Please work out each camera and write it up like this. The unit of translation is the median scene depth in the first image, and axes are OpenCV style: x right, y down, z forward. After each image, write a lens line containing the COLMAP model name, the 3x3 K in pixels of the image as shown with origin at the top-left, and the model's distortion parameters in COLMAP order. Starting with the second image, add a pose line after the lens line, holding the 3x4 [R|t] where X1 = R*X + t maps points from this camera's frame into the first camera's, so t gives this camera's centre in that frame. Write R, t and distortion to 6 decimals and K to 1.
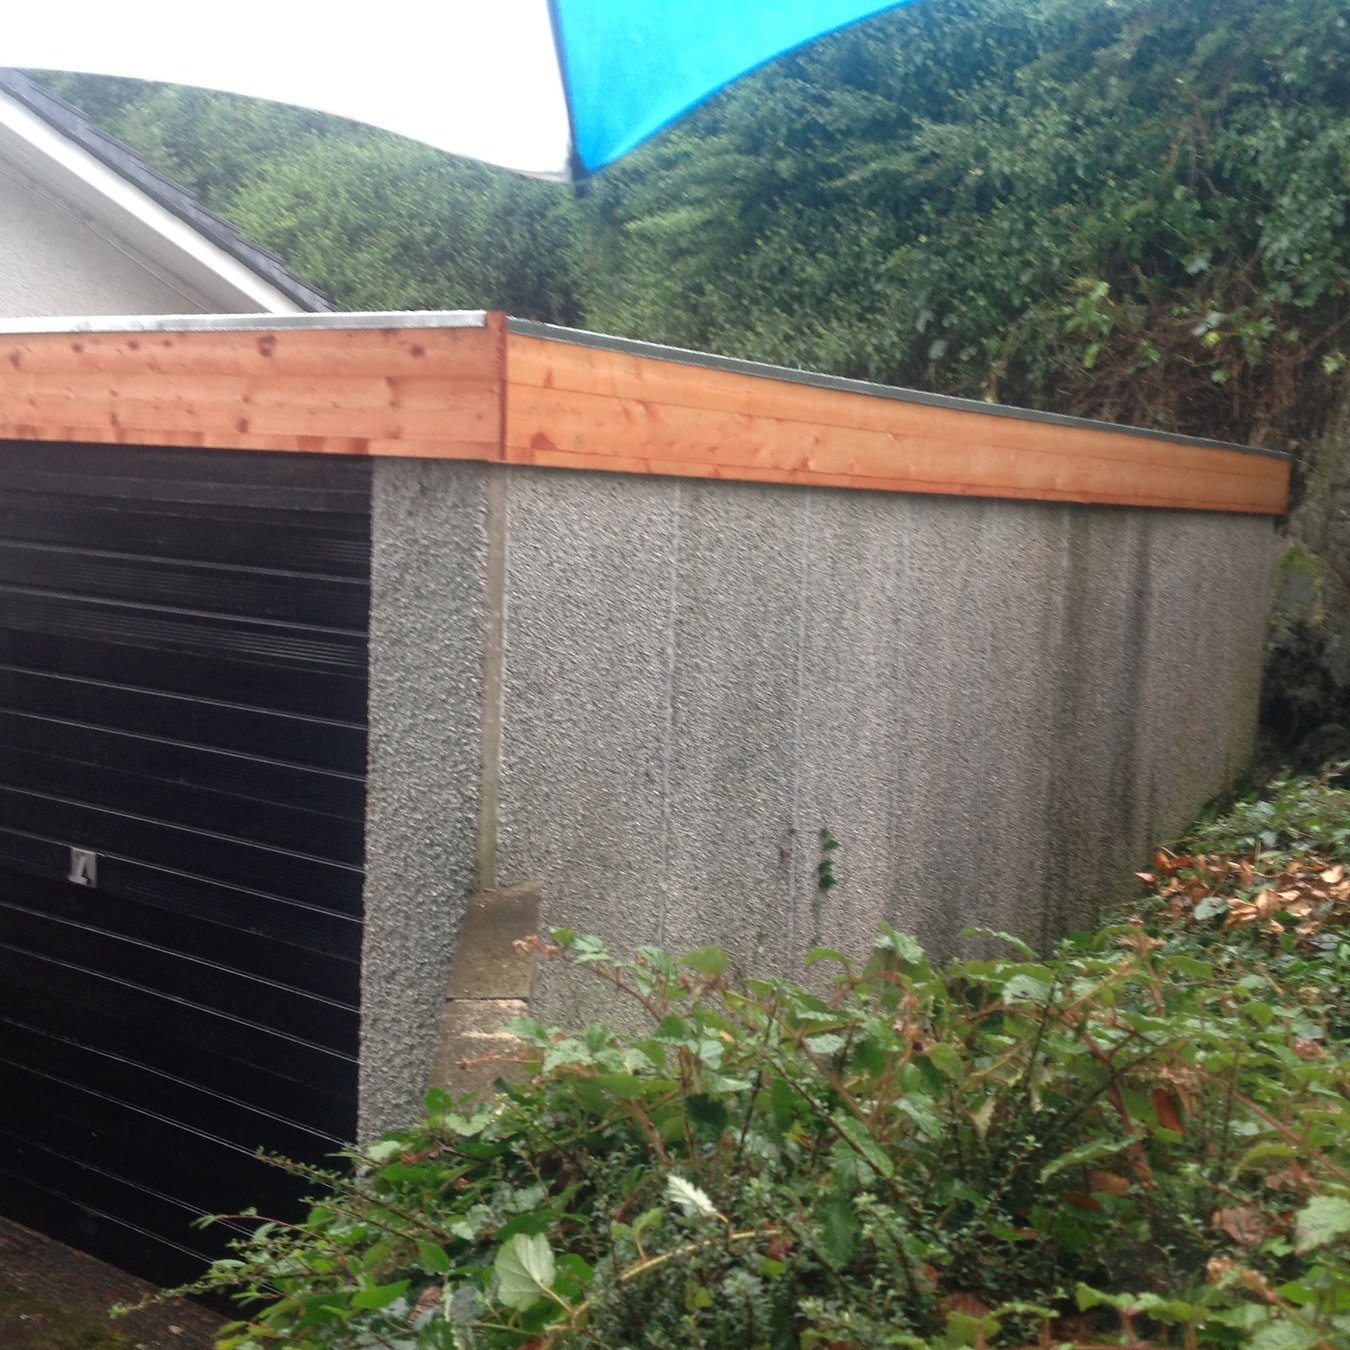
lens RADIAL K [[1763.9, 0, 669.7], [0, 1763.9, 727.2], [0, 0, 1]] dist [0.092109, 0.000000]
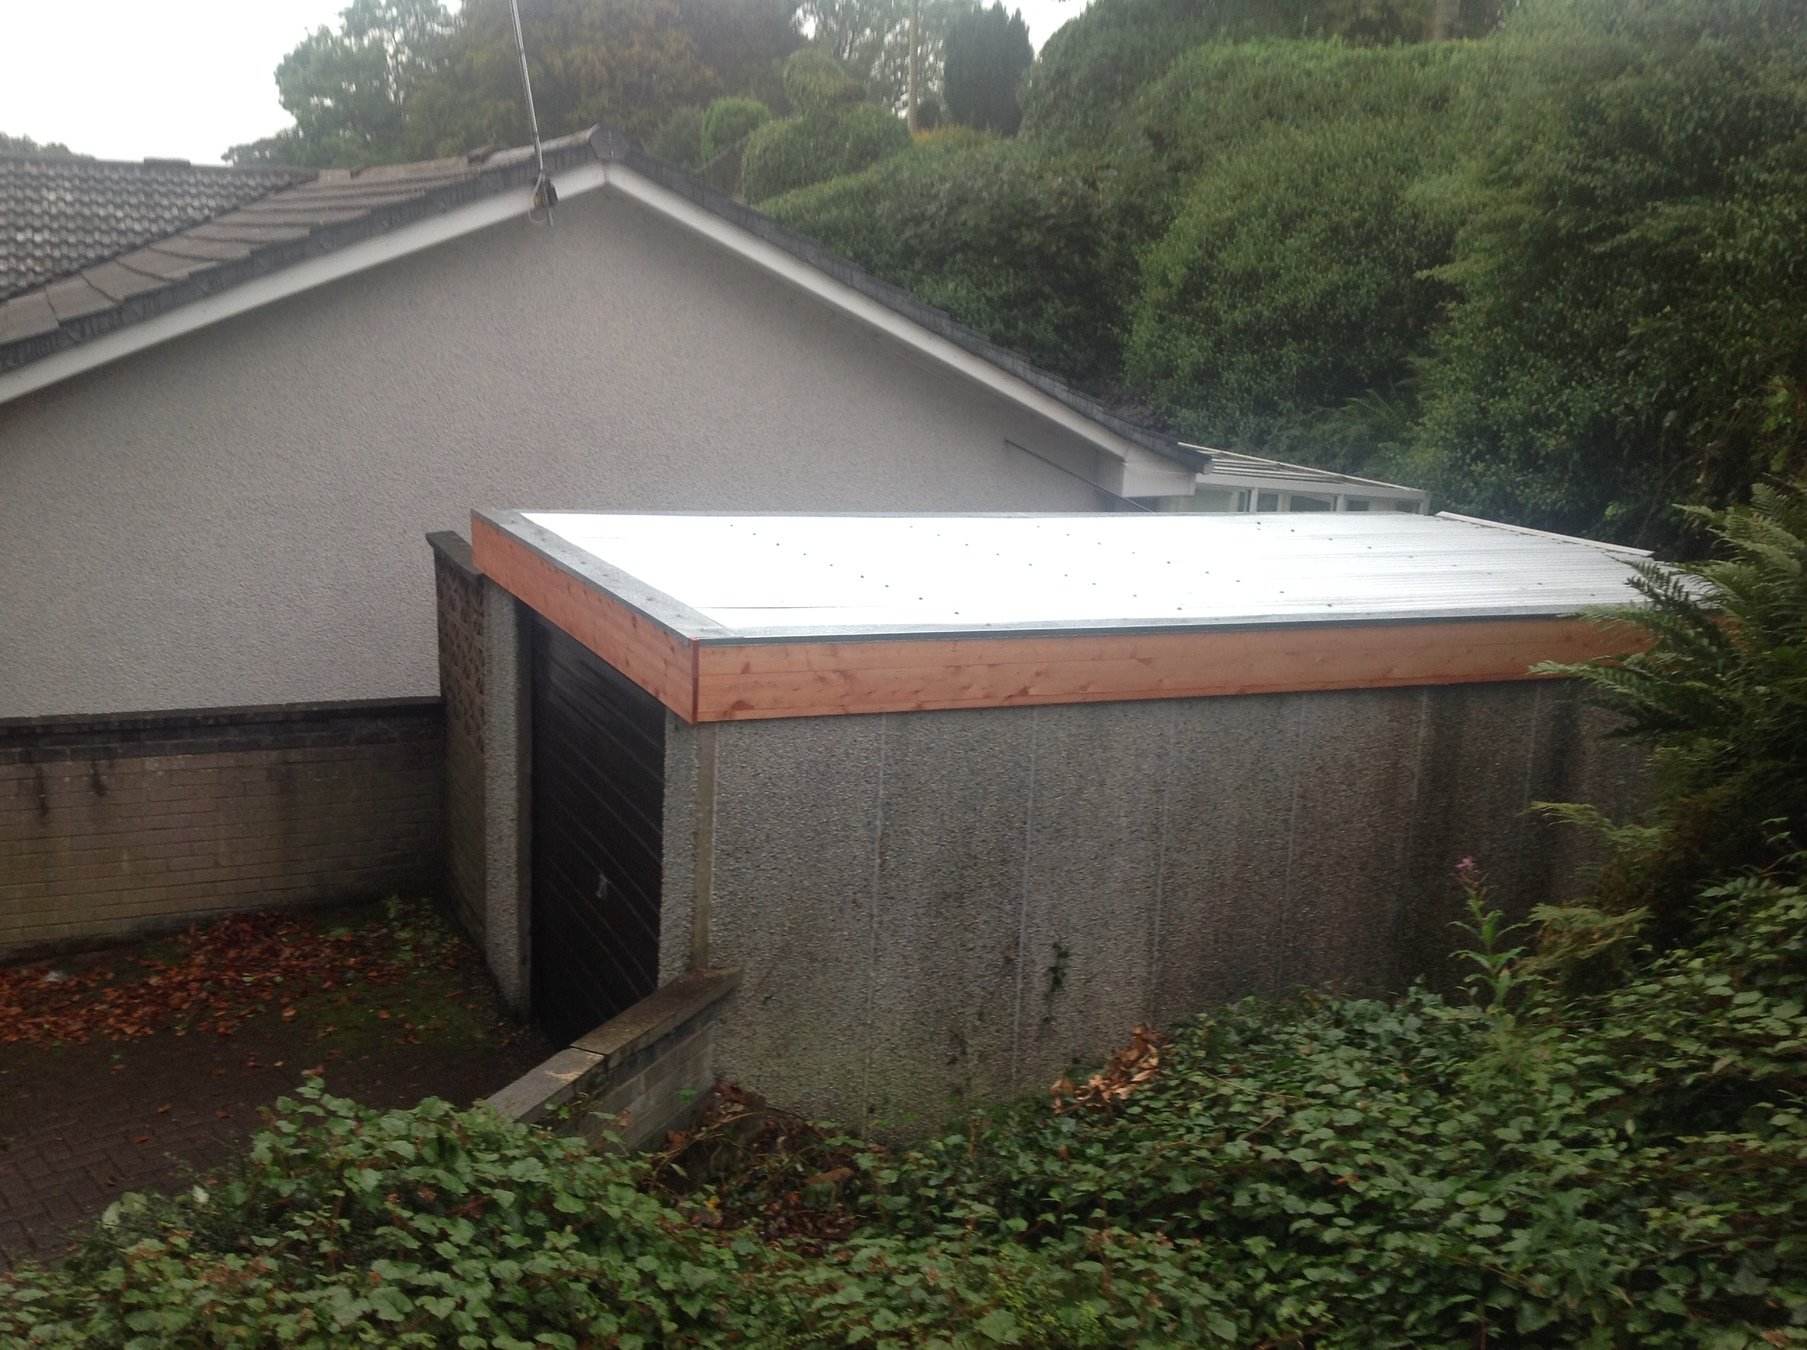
lens RADIAL K [[1862.7, 0, 904.1], [0, 1862.7, 675.1], [0, 0, 1]] dist [0.023961, 0.000000]
pose [[0.855872, 0.115735, -0.504073, 0.689129], [-0.081437, 0.992640, 0.089636, -0.267642], [0.510736, -0.035667, 0.858997, -0.291601]]
